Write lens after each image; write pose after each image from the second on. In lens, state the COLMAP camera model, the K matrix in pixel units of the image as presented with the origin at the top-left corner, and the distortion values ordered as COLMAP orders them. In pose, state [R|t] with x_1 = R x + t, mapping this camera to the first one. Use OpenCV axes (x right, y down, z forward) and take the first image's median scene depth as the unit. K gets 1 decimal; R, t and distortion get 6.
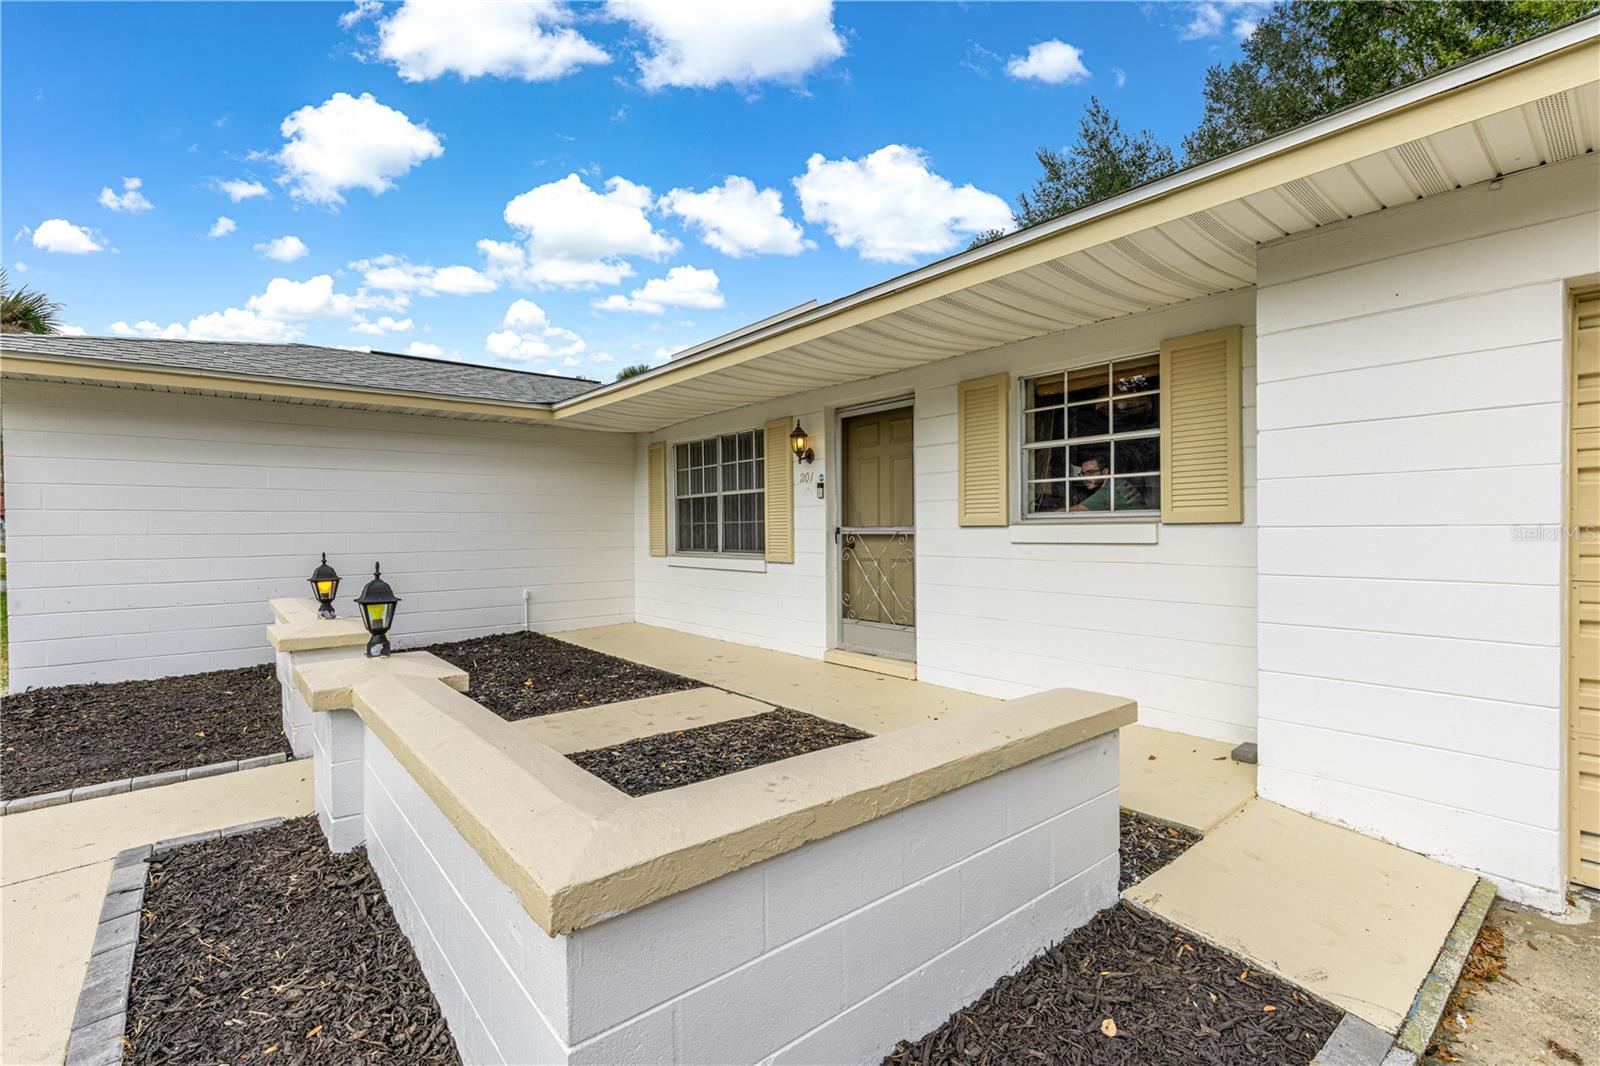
lens RADIAL K [[713.7, 0, 790.8], [0, 713.7, 529.9], [0, 0, 1]] dist [0.003879, 0.000267]
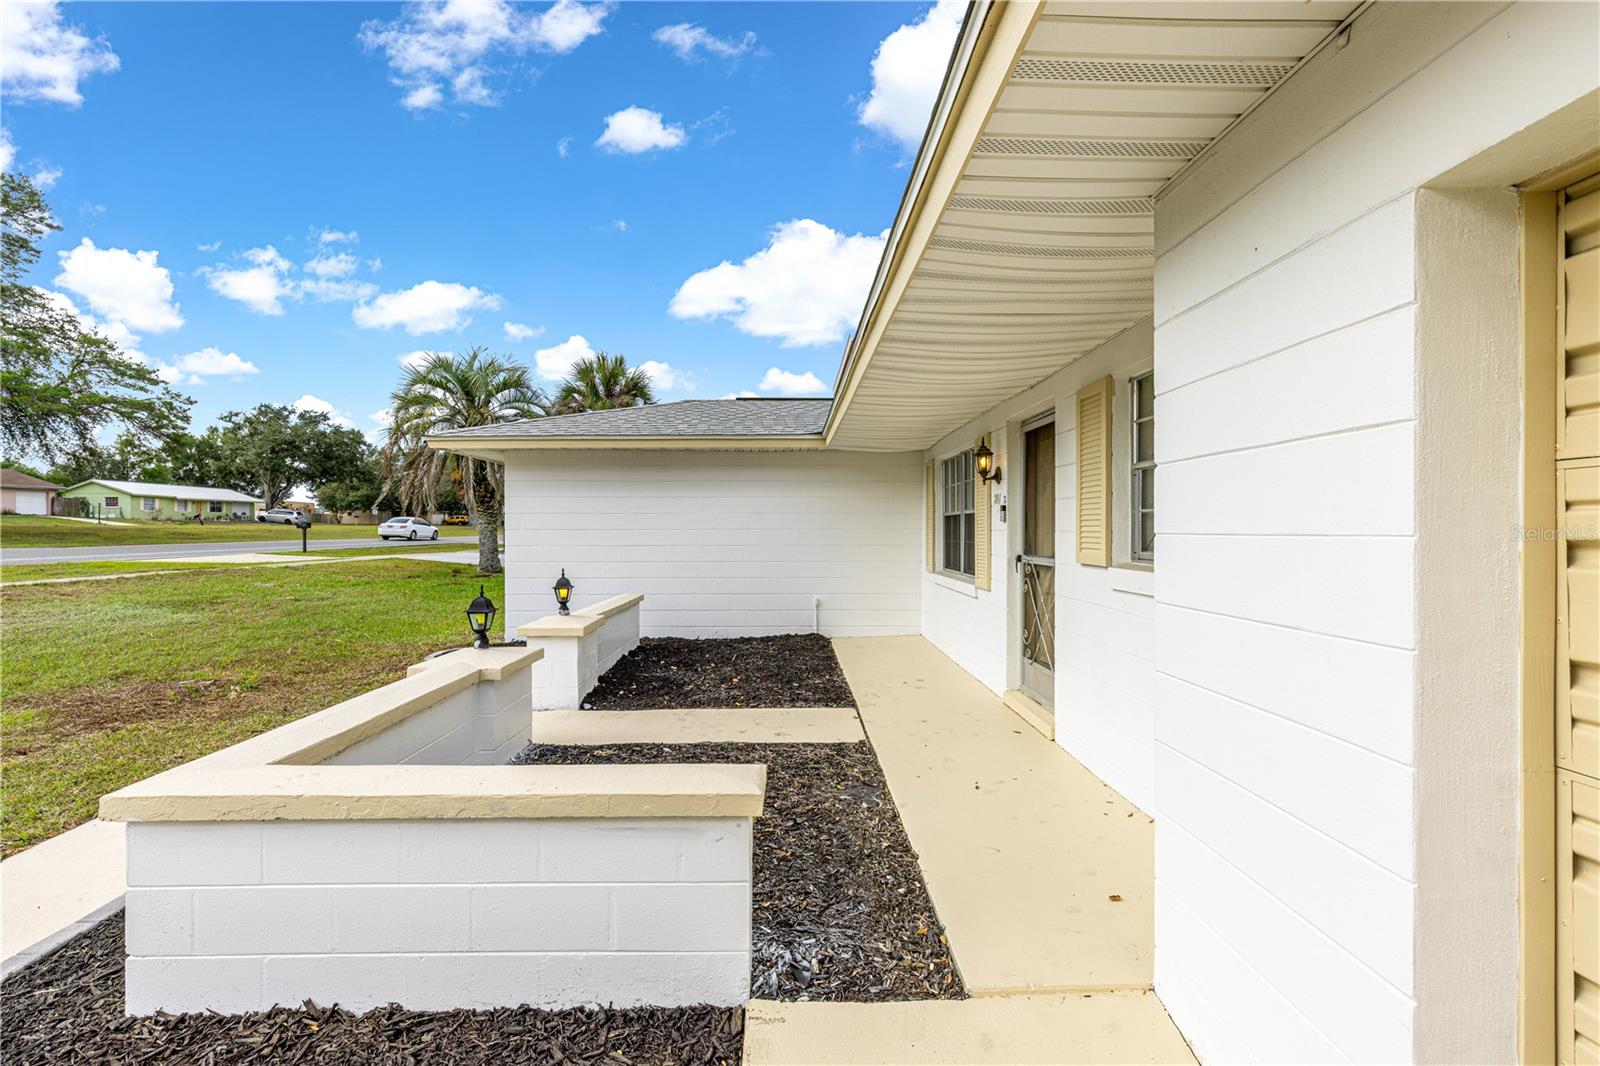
lens RADIAL K [[713.7, 0, 790.8], [0, 713.7, 529.9], [0, 0, 1]] dist [0.003879, 0.000267]
pose [[0.782384, 0.008464, -0.622738, 0.530097], [-0.006924, 0.999964, 0.004892, -0.049848], [0.622757, 0.000485, 0.782415, 0.155986]]
